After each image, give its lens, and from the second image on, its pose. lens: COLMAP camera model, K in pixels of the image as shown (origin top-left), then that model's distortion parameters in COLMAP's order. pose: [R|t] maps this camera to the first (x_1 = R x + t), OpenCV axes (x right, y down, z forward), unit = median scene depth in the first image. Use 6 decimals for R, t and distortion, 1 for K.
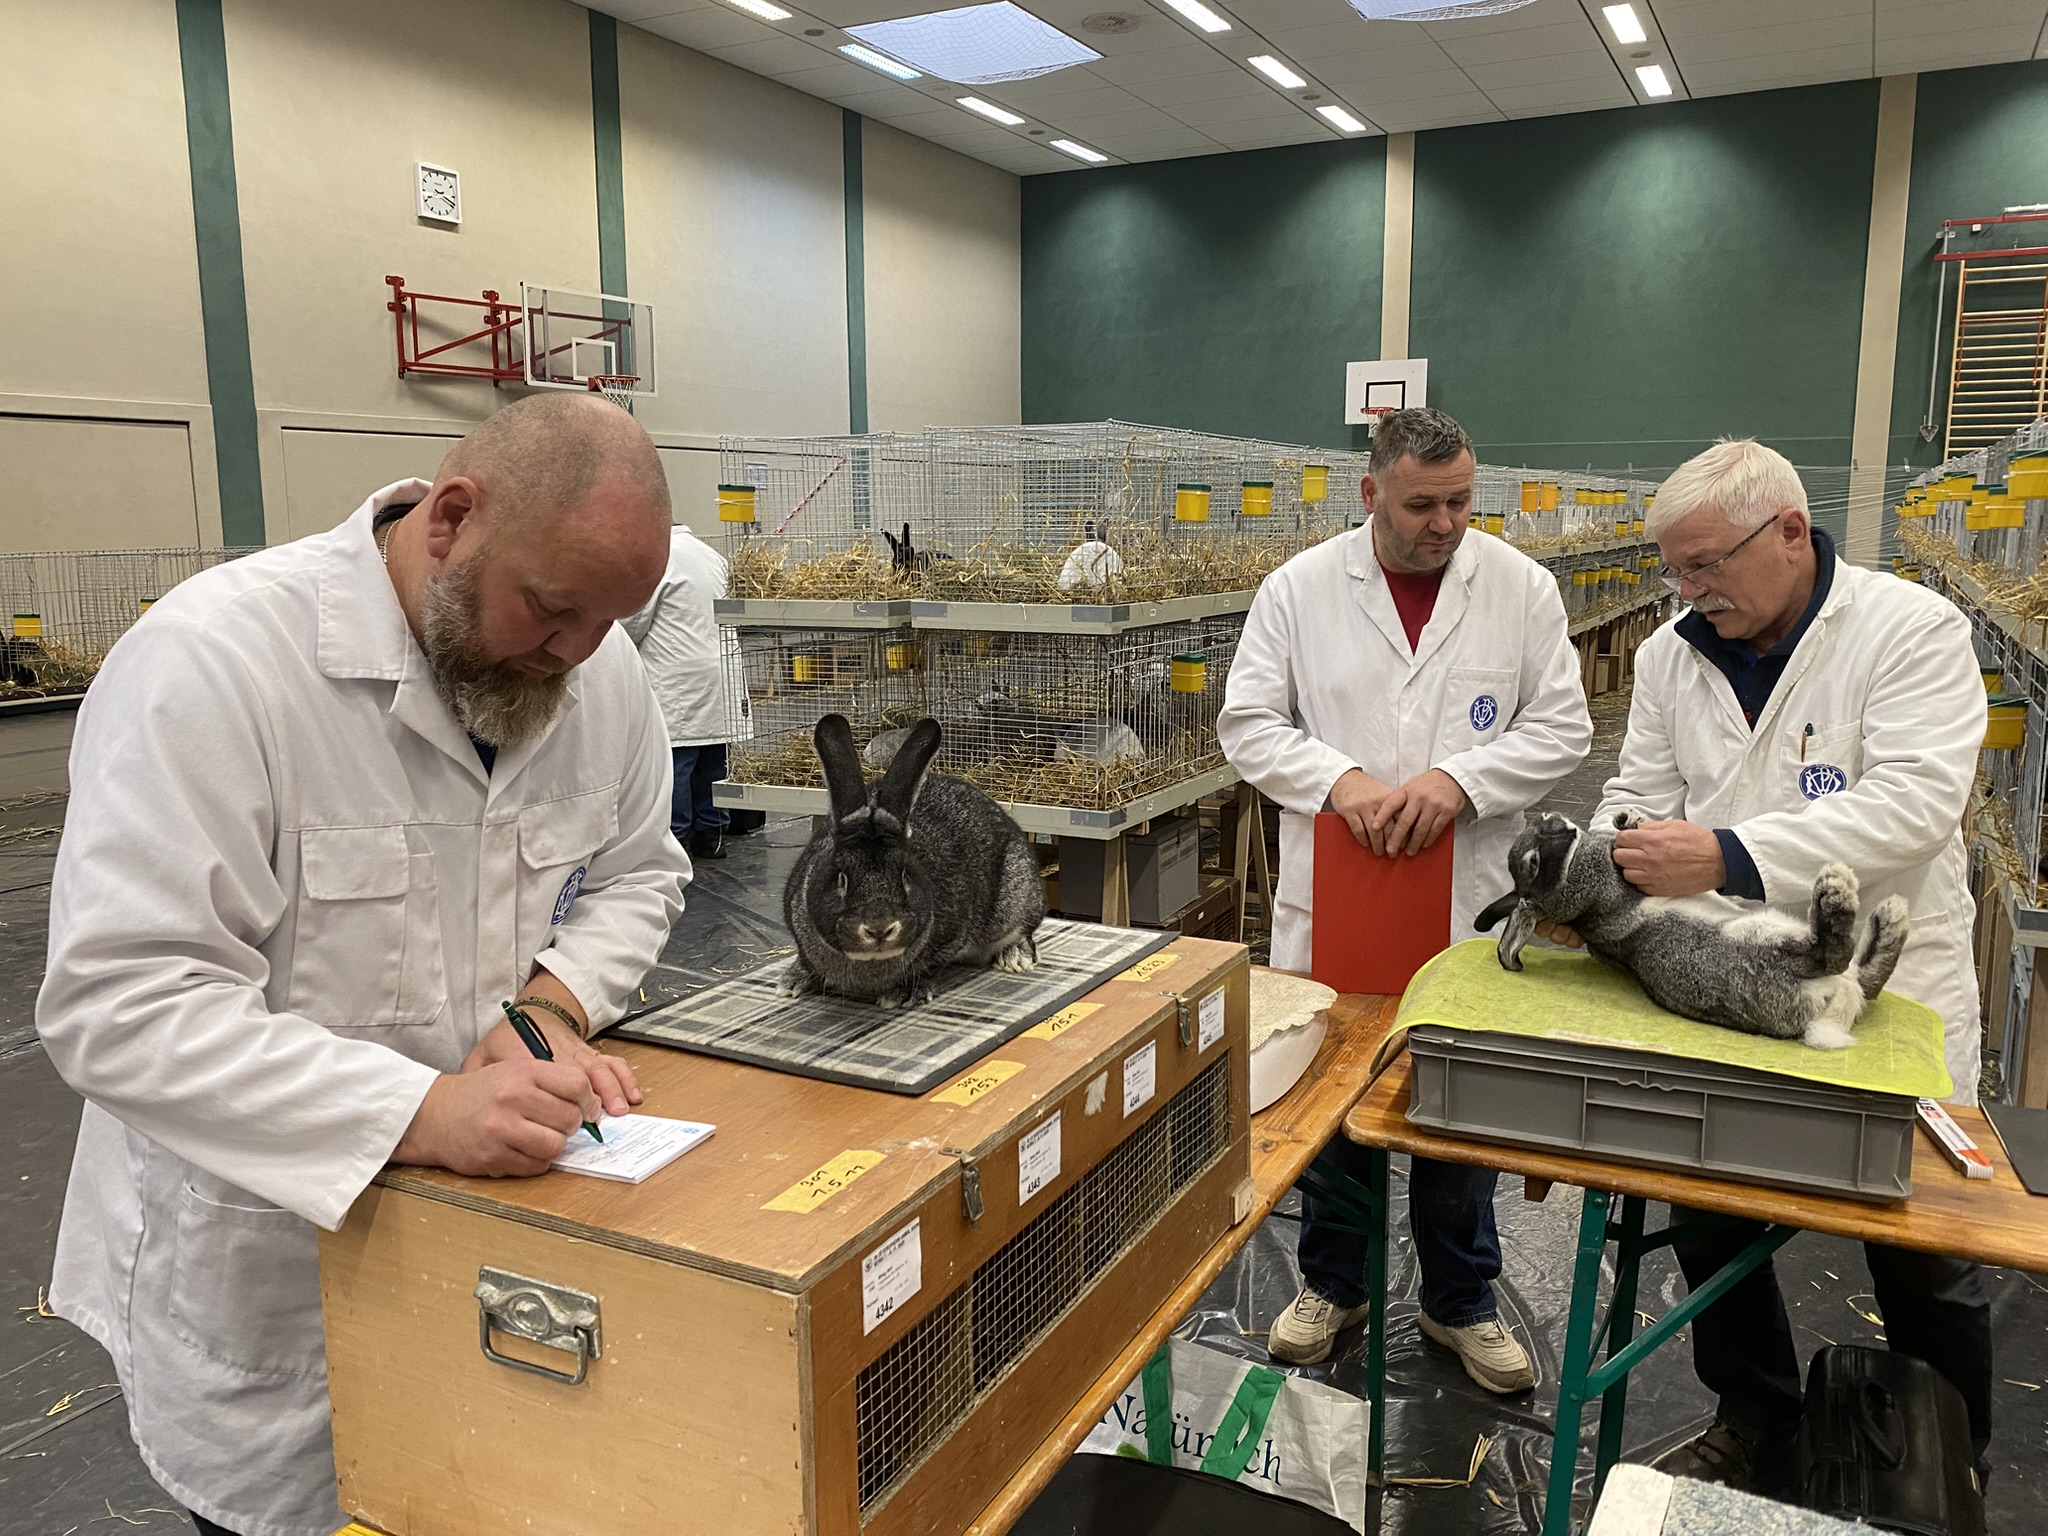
lens RADIAL K [[1556.9, 0, 1056.7], [0, 1556.9, 744.6], [0, 0, 1]] dist [0.028082, -0.020257]
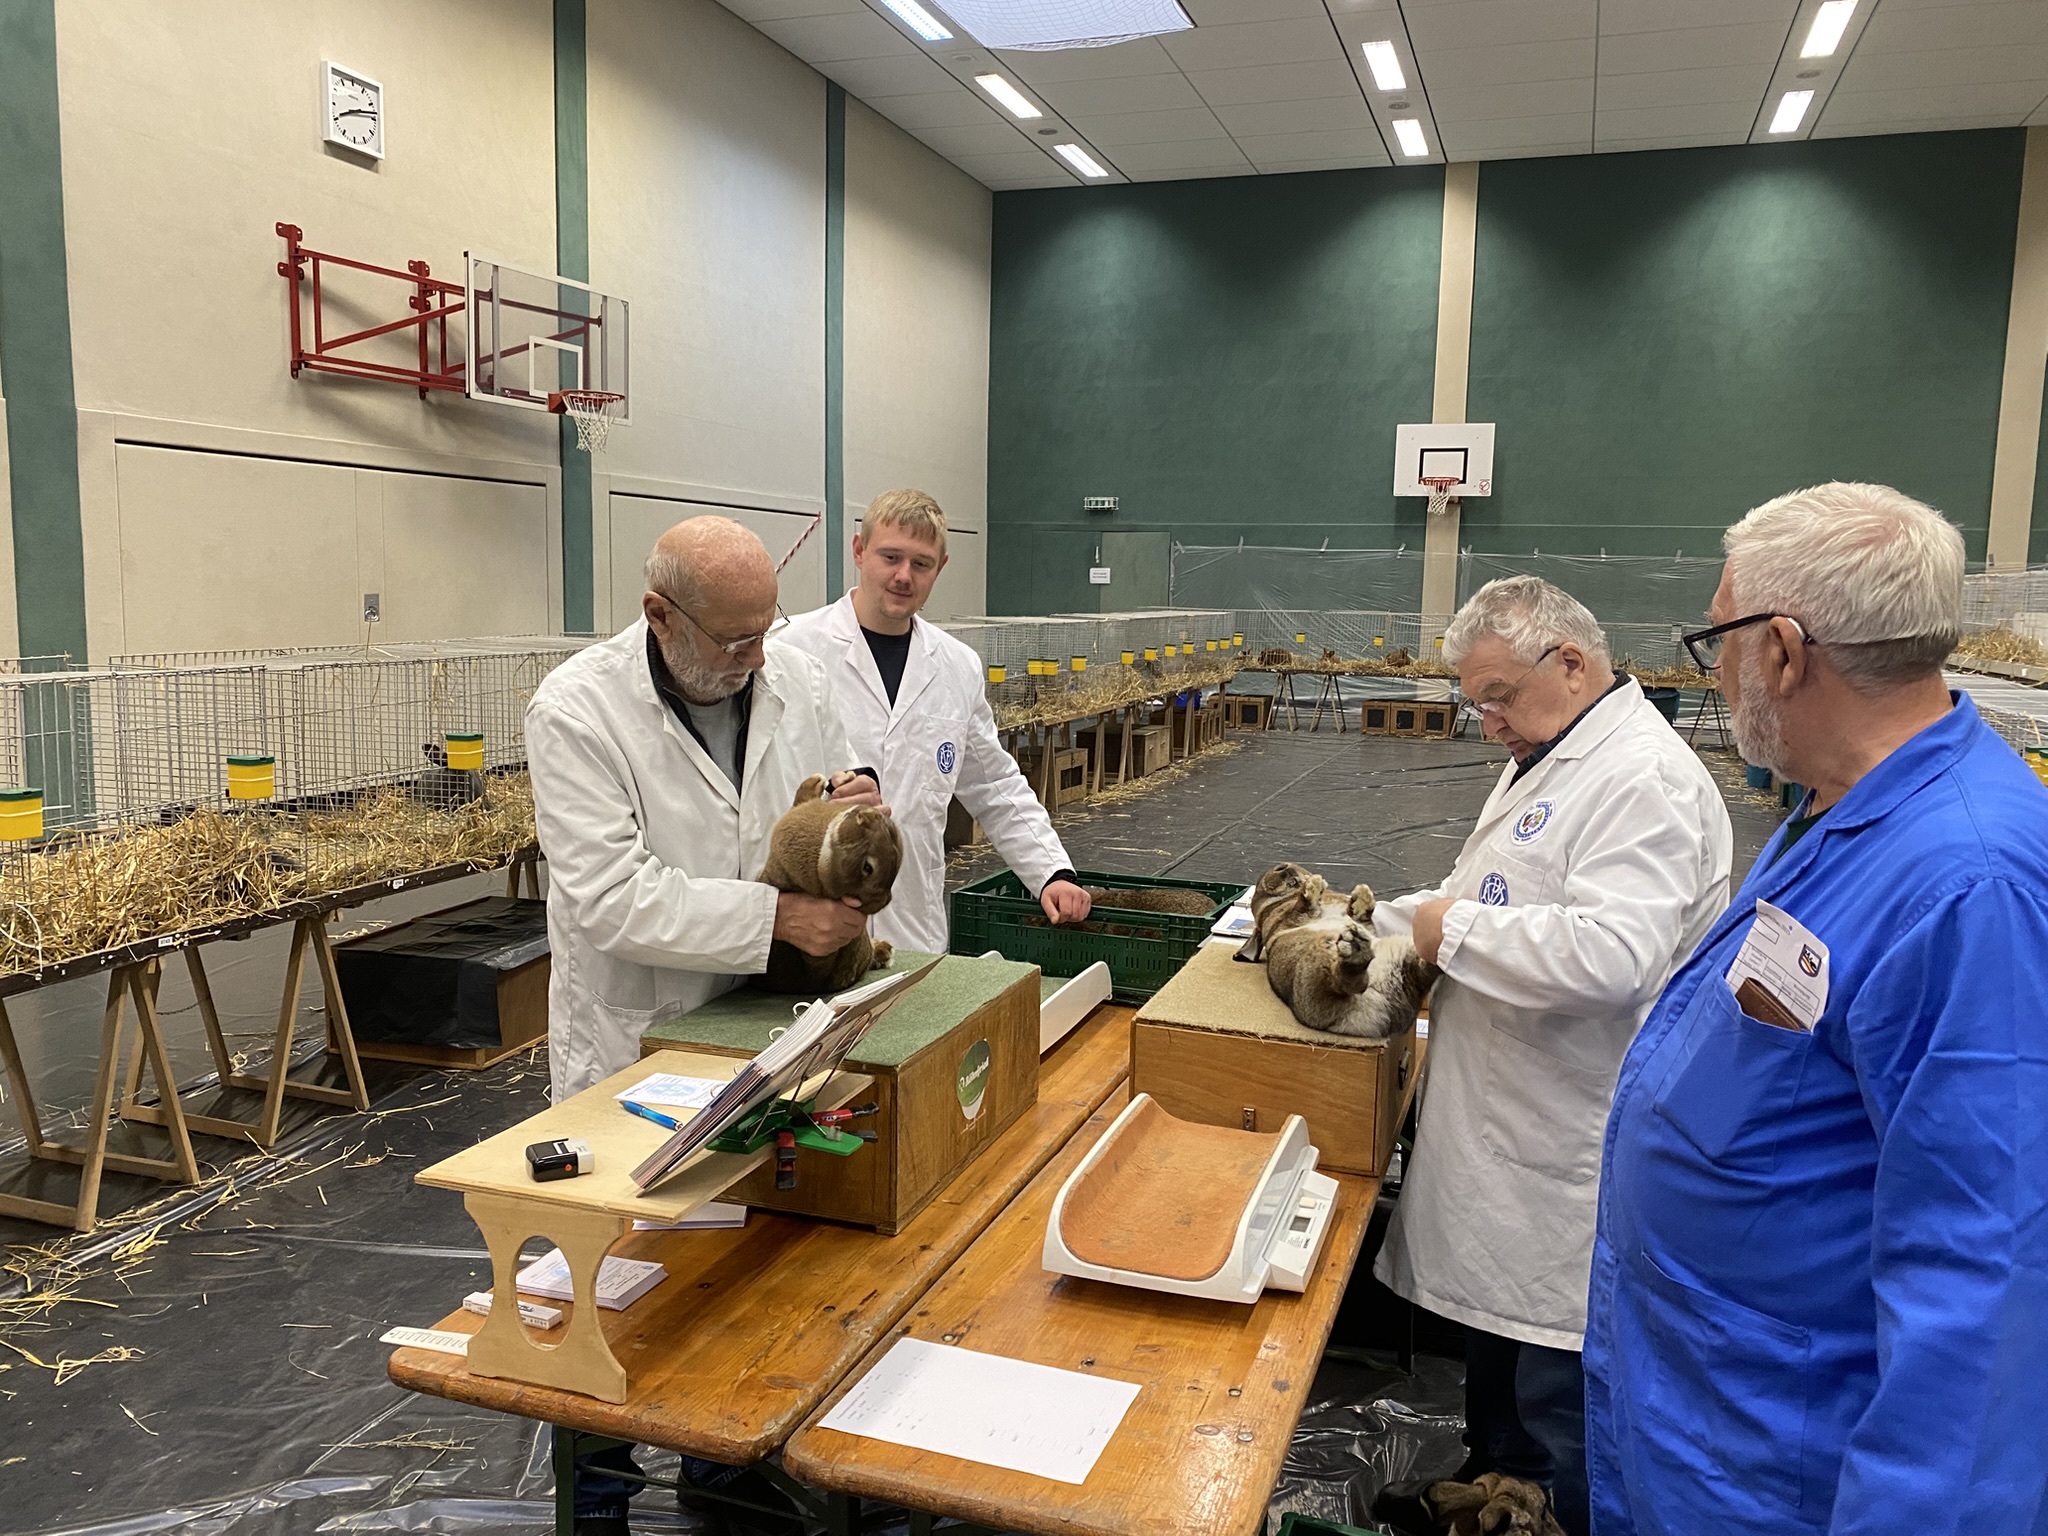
lens RADIAL K [[1556.9, 0, 1064.7], [0, 1556.9, 776.4], [0, 0, 1]] dist [0.028082, -0.020257]
pose [[0.987268, 0.004841, 0.158990, -0.158878], [-0.000935, 0.999696, -0.024635, -0.036944], [-0.159061, 0.024173, 0.986973, 0.229441]]
